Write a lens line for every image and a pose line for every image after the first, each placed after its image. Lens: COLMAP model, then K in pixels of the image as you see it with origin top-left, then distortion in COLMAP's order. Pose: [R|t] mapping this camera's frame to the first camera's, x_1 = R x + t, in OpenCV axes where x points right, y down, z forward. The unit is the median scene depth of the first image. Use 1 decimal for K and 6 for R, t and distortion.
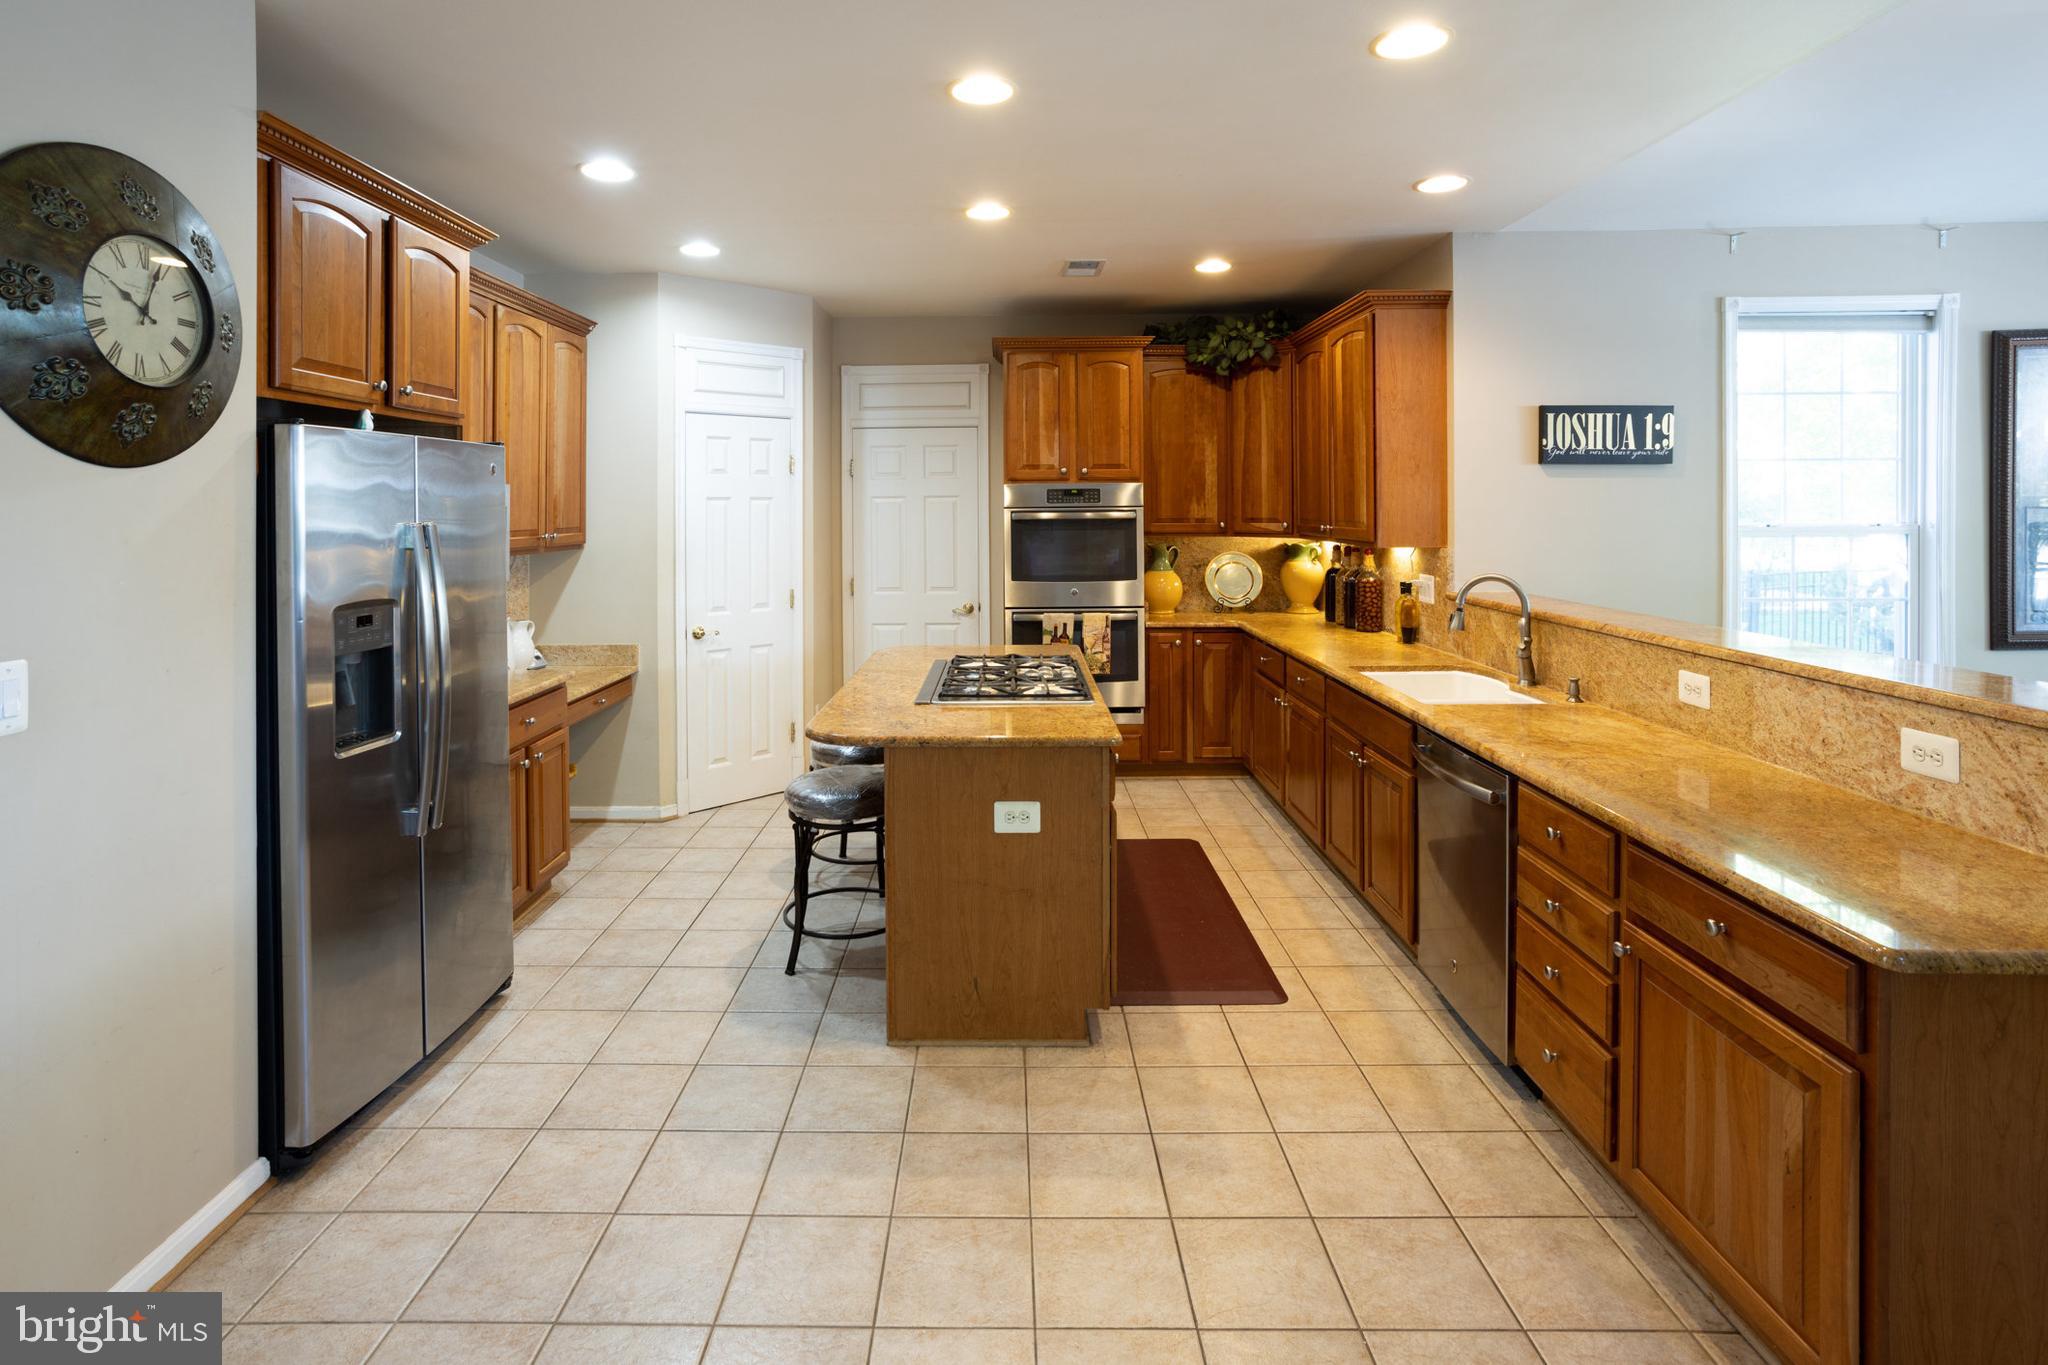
lens RADIAL K [[999.7, 0, 975.9], [0, 999.7, 513.7], [0, 0, 1]] dist [-0.028832, 0.012005]
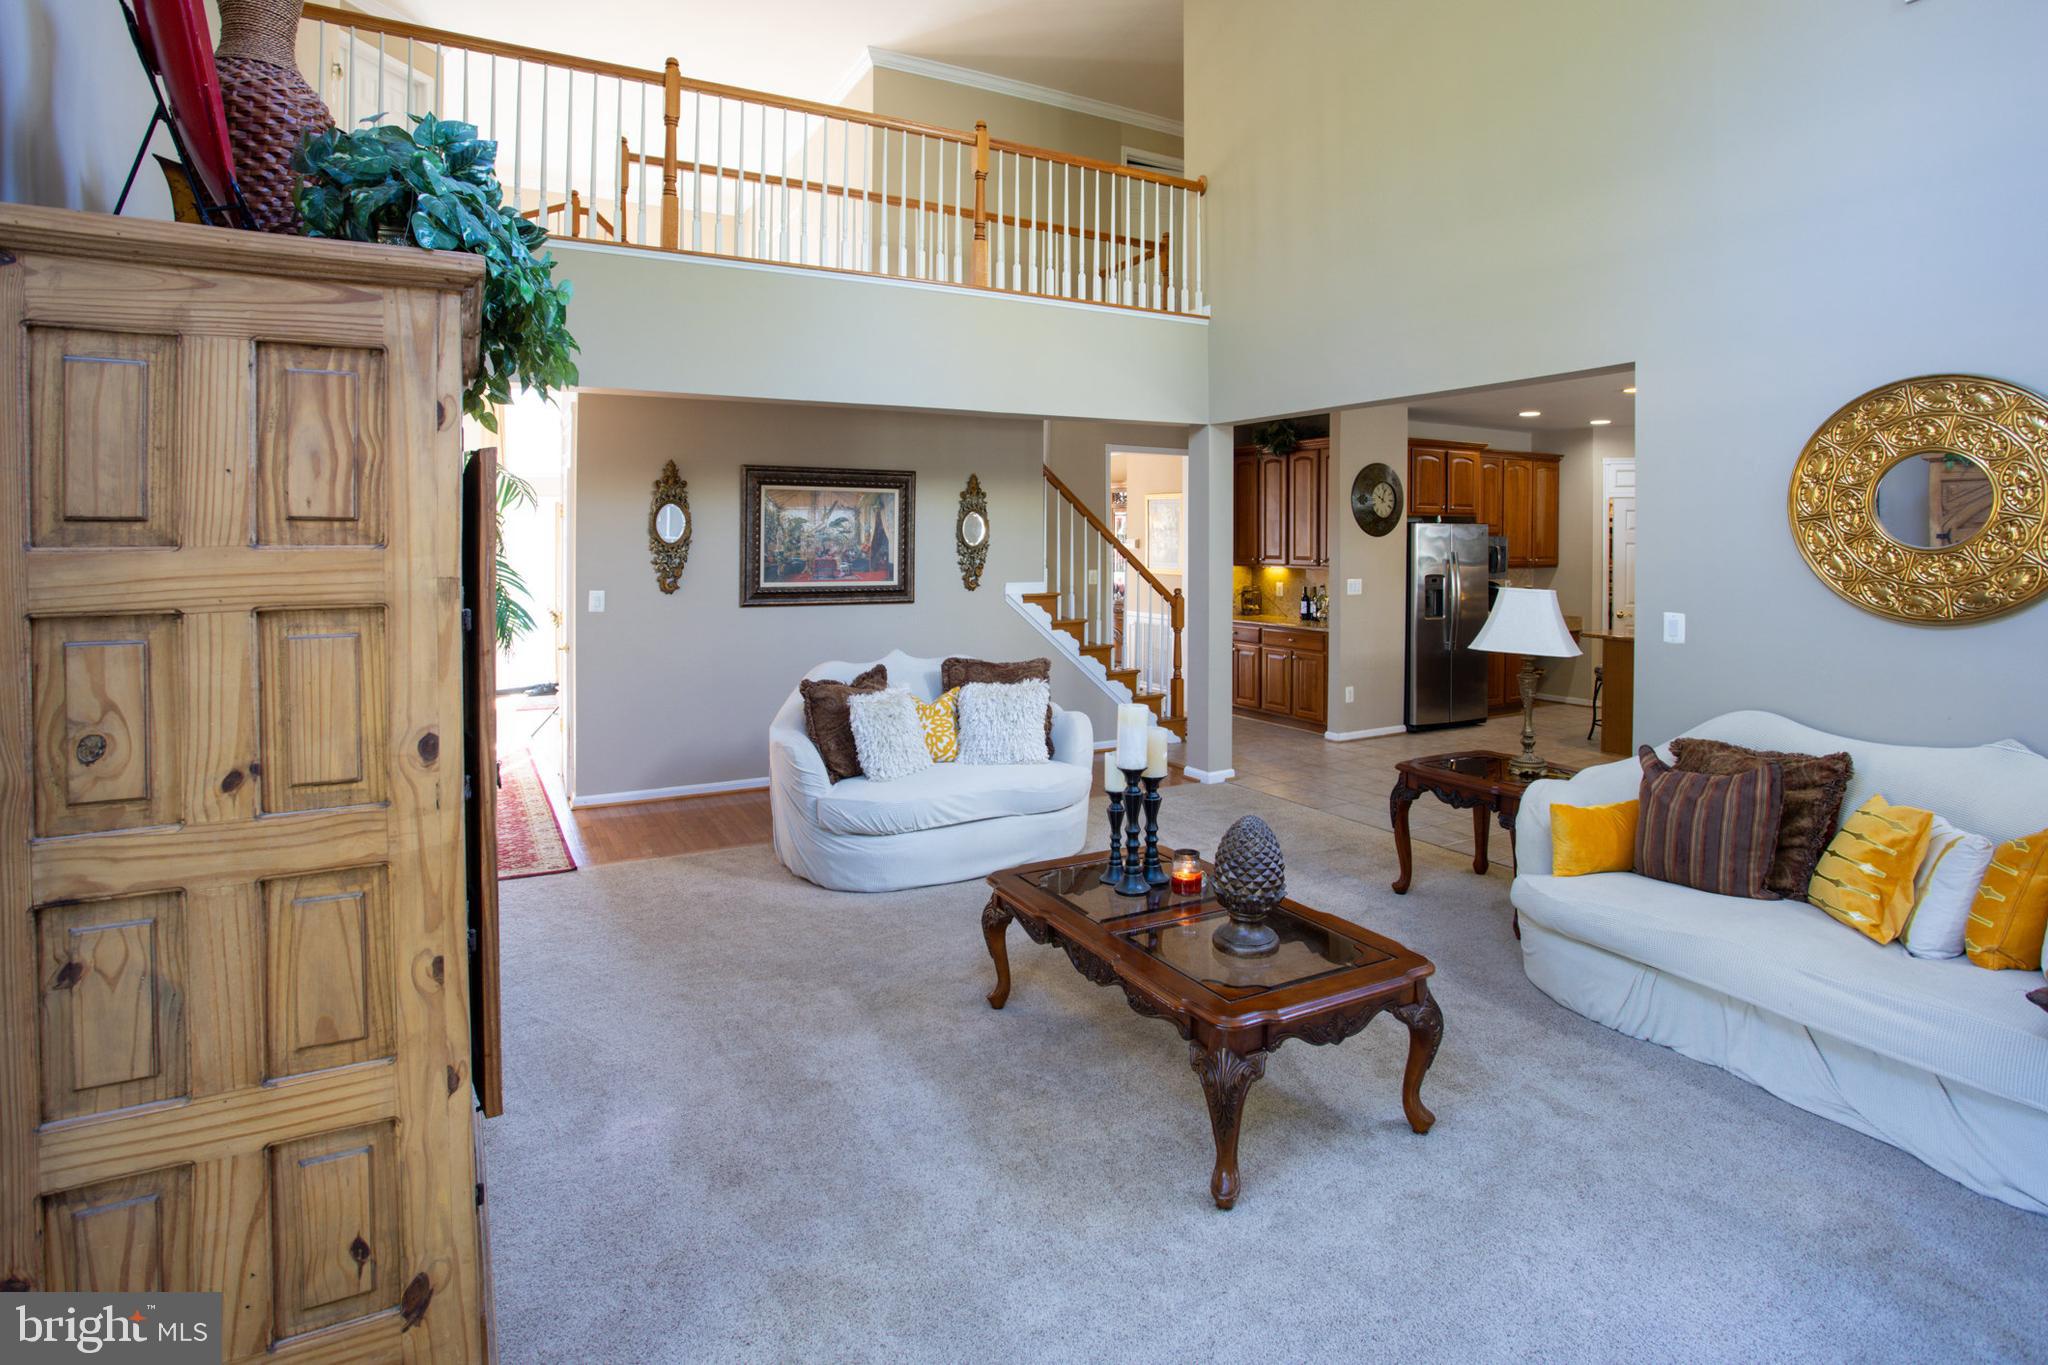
lens RADIAL K [[1099.2, 0, 1010.7], [0, 1099.2, 531.2], [0, 0, 1]] dist [-0.018100, 0.000739]
pose [[0.527765, 0.003301, -0.849384, 1.039601], [-0.016003, 0.999854, -0.006058, -0.007911], [0.849239, 0.016790, 0.527741, -1.276574]]
